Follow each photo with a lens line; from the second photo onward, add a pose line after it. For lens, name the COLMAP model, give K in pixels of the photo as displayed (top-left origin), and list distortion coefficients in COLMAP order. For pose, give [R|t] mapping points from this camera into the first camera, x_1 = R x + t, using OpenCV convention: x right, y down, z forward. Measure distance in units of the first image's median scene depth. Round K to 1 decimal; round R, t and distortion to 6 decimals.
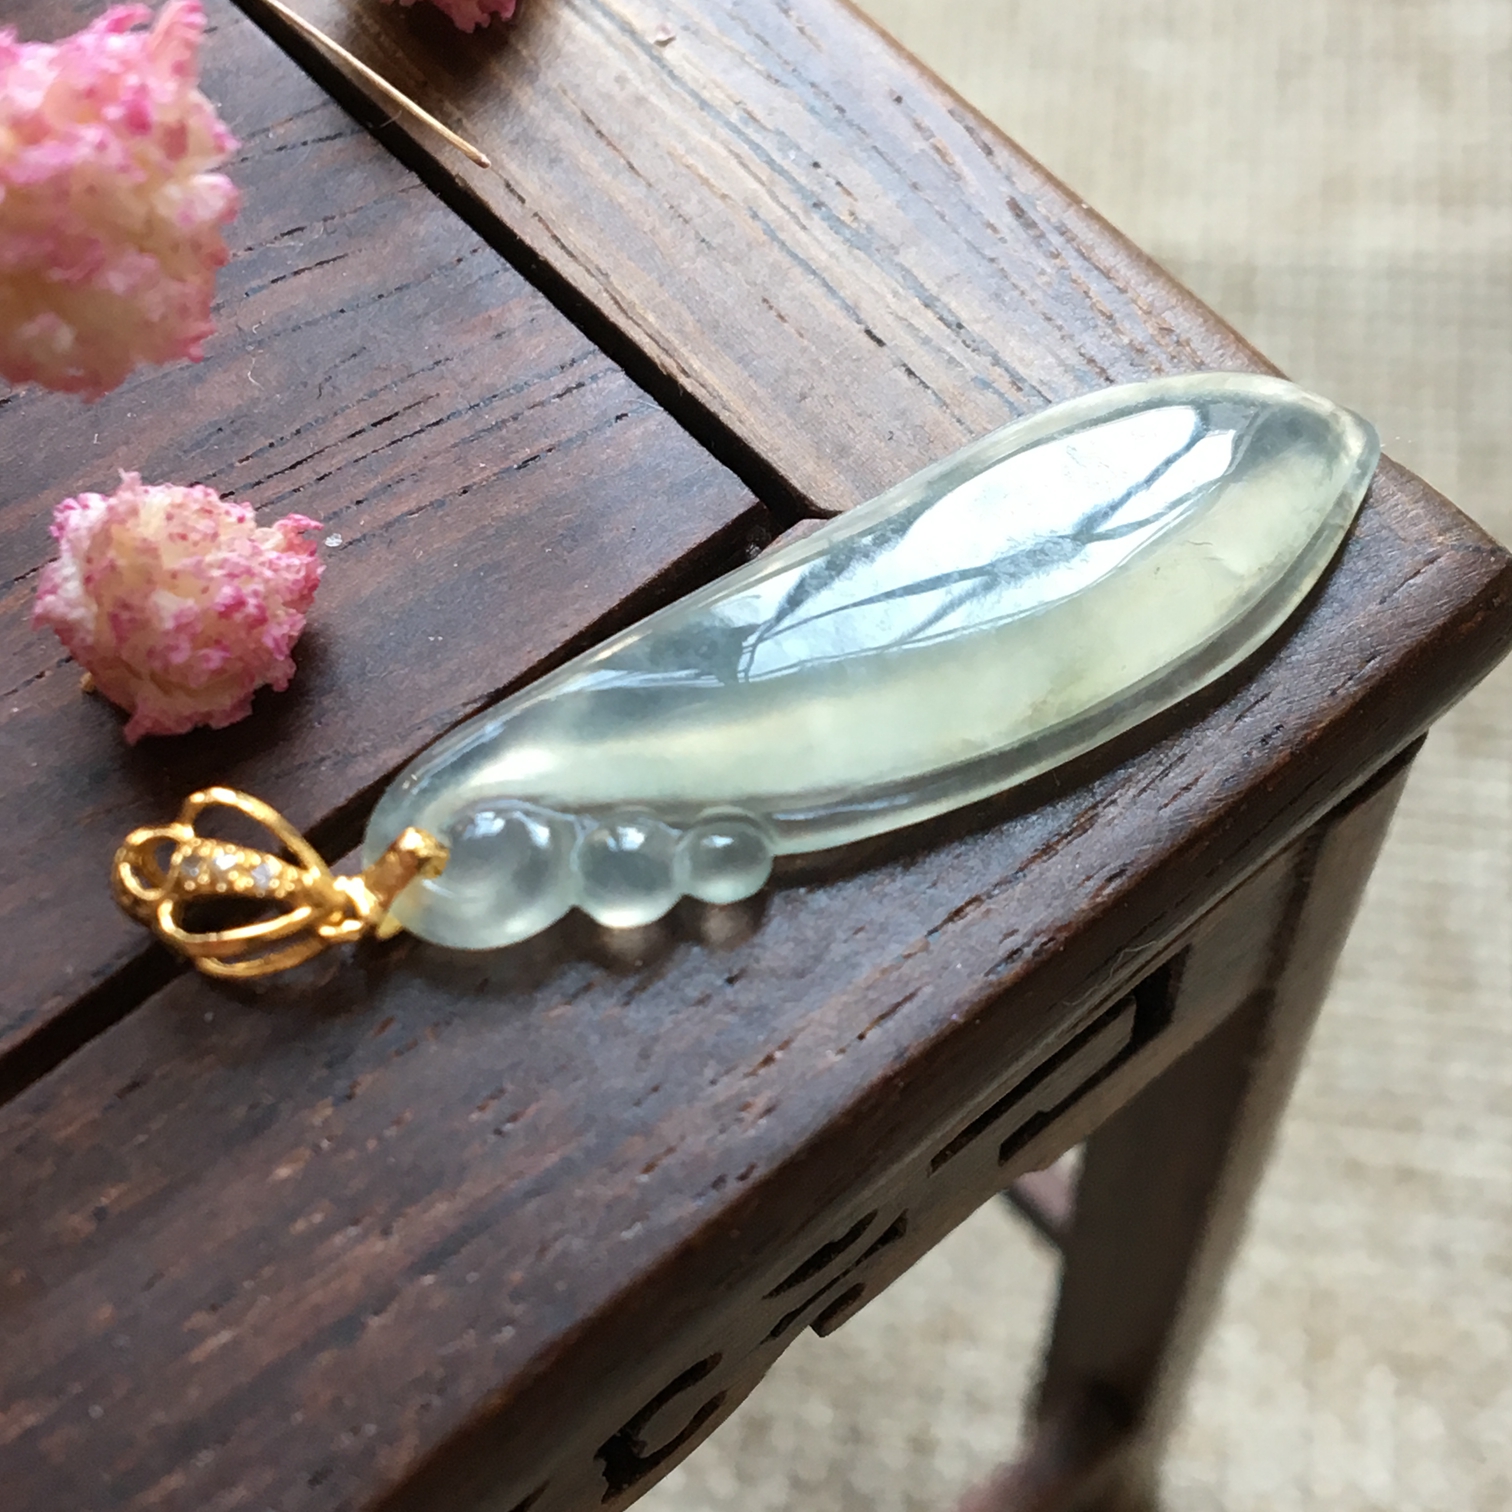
lens RADIAL K [[3111.6, 0, 751.4], [0, 3111.6, 758.9], [0, 0, 1]] dist [0.086303, 0.000000]
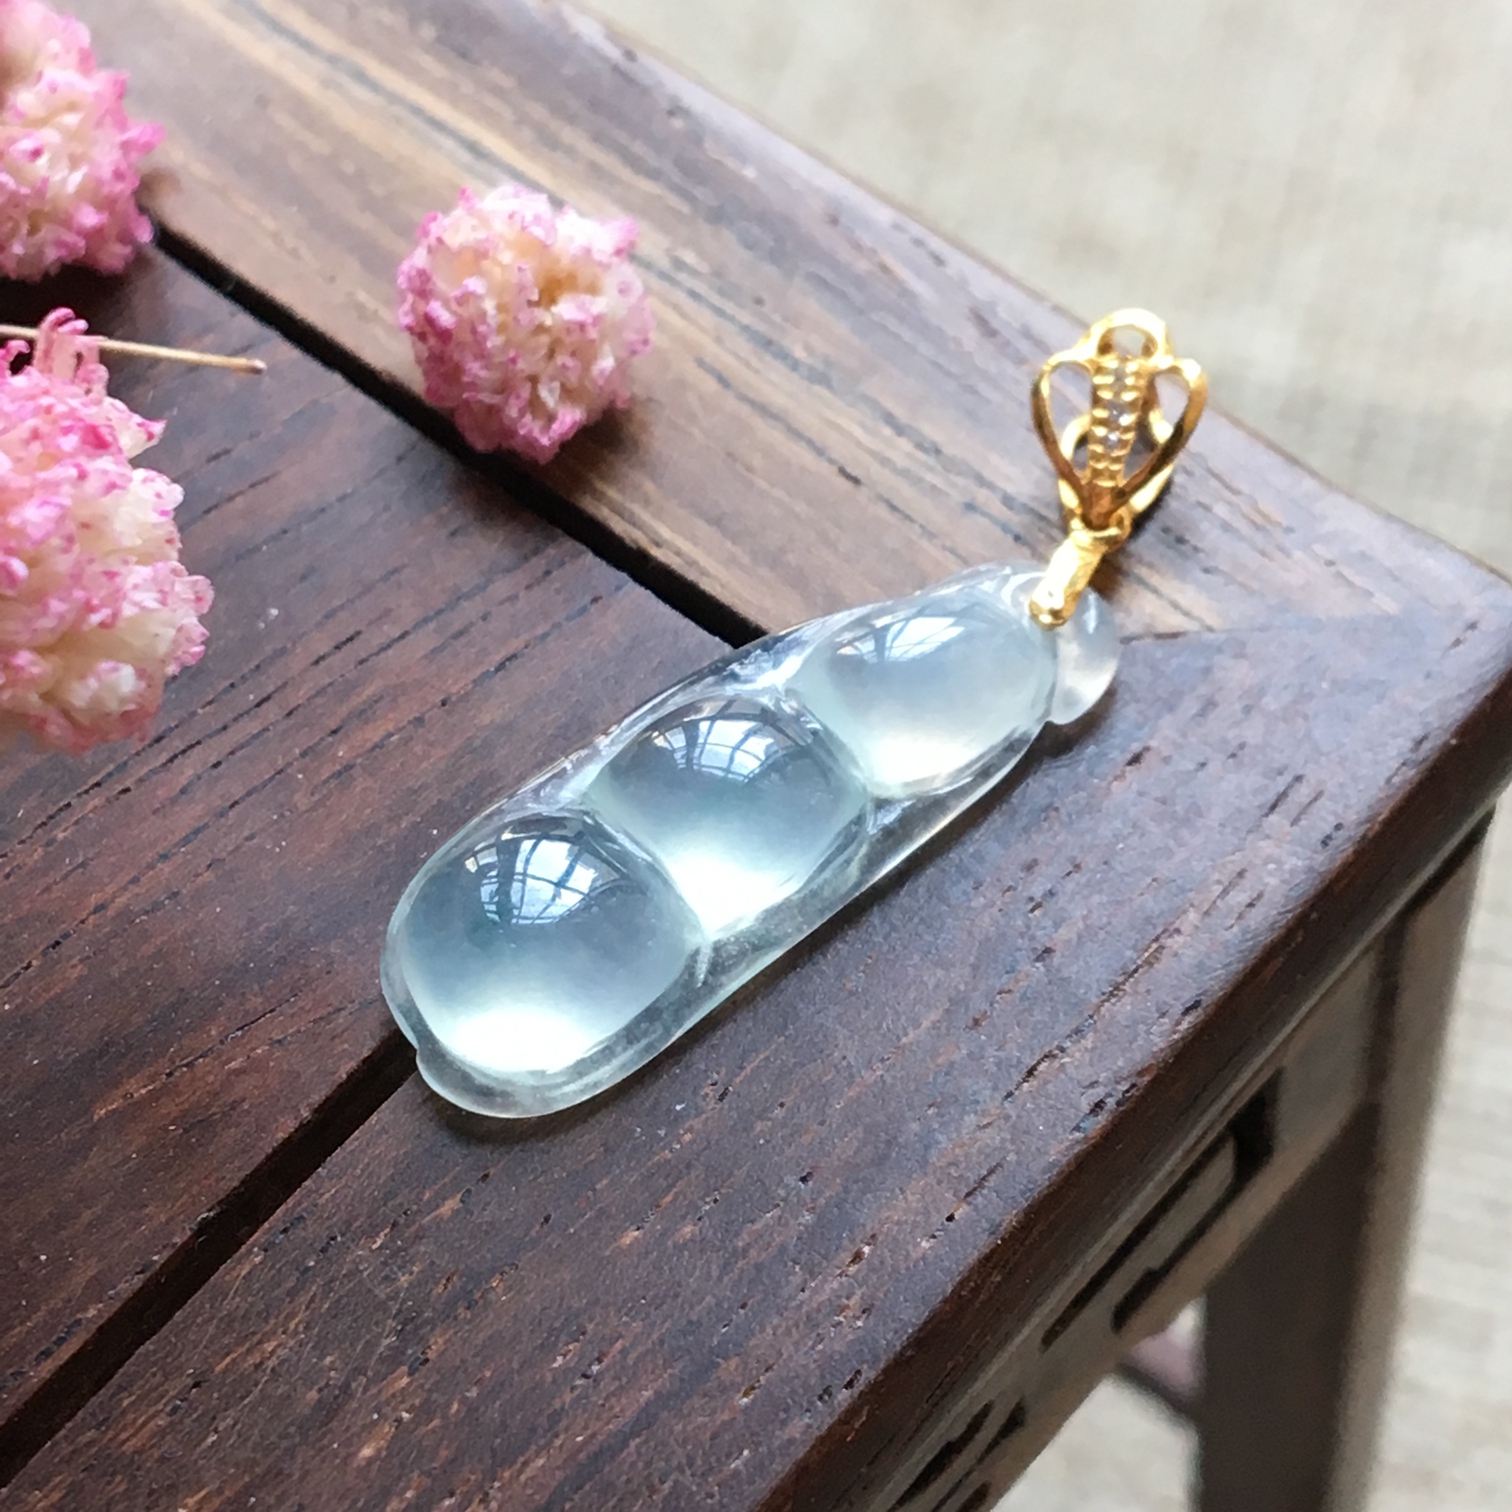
lens RADIAL K [[3694.2, 0, 759.7], [0, 3694.2, 763.4], [0, 0, 1]] dist [0.065755, 0.000000]
pose [[0.989006, -0.147450, 0.011249, -0.012846], [0.147780, 0.988254, -0.038931, -0.010685], [-0.005376, 0.040165, 0.999179, -0.112573]]
